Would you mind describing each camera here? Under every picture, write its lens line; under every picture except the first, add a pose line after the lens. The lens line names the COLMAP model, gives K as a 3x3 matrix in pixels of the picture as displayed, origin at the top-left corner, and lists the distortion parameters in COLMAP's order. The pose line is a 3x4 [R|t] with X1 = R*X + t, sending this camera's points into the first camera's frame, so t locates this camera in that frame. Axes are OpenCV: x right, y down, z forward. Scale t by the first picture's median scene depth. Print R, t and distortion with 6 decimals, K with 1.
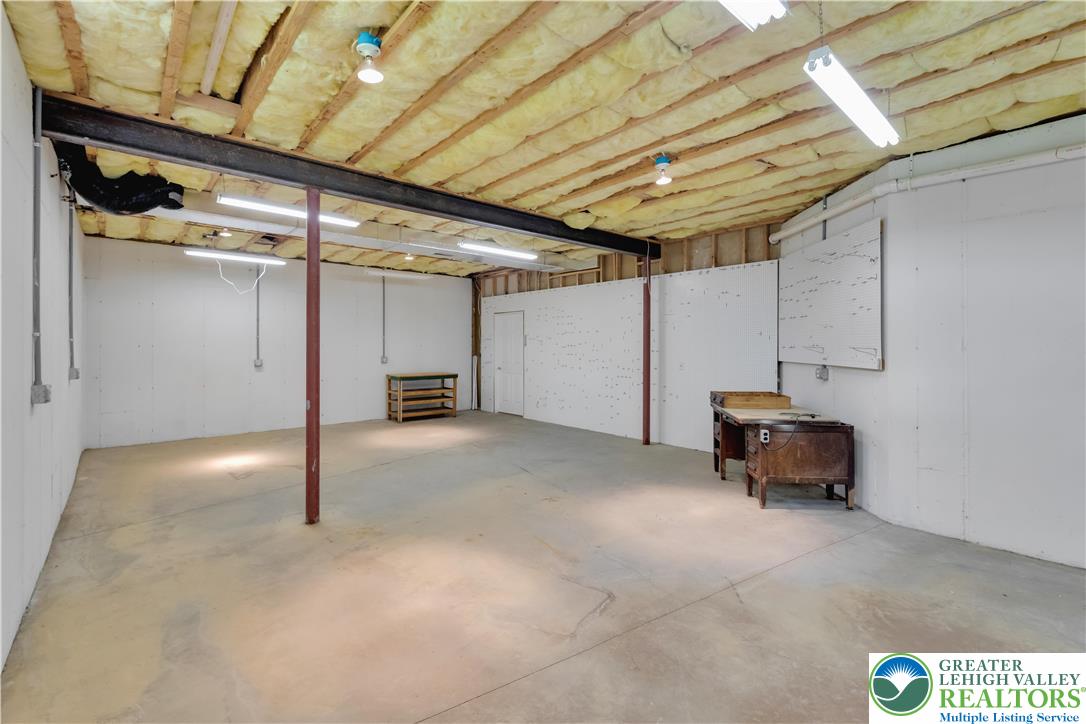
lens RADIAL K [[472.2, 0, 536.3], [0, 472.2, 359.6], [0, 0, 1]] dist [0.001829, -0.000132]
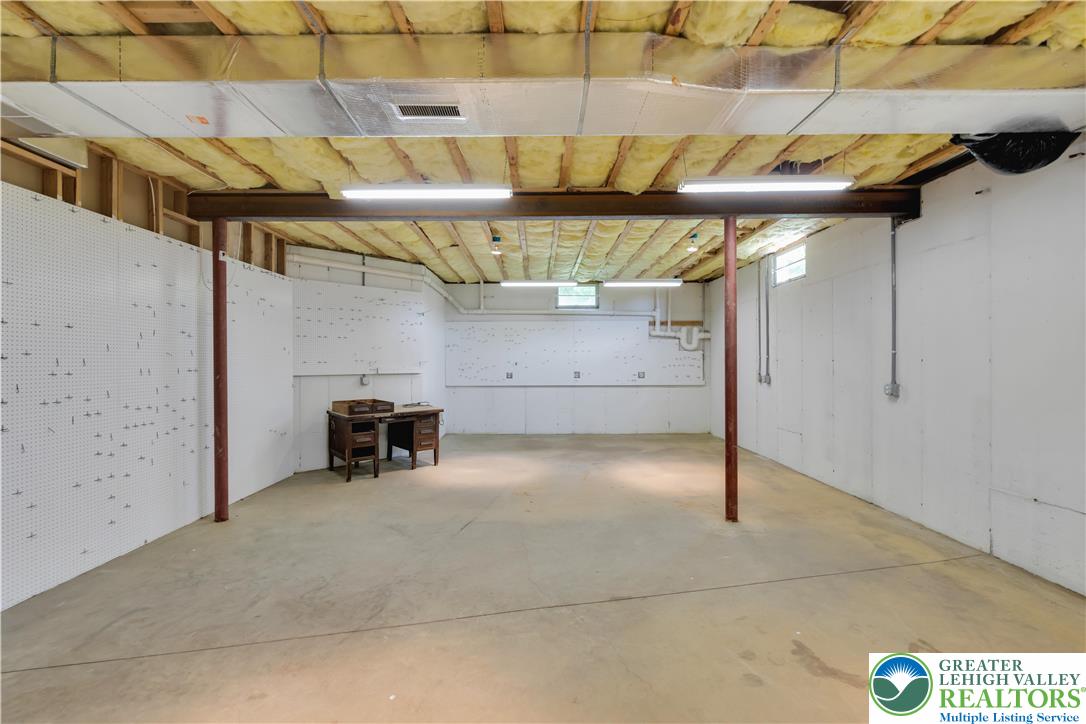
lens RADIAL K [[472.2, 0, 536.3], [0, 472.2, 359.6], [0, 0, 1]] dist [0.001829, -0.000132]
pose [[-0.747072, 0.004541, 0.664727, -0.945988], [0.022688, 0.999568, 0.018670, -0.064882], [-0.664355, 0.029029, -0.746853, 2.307488]]
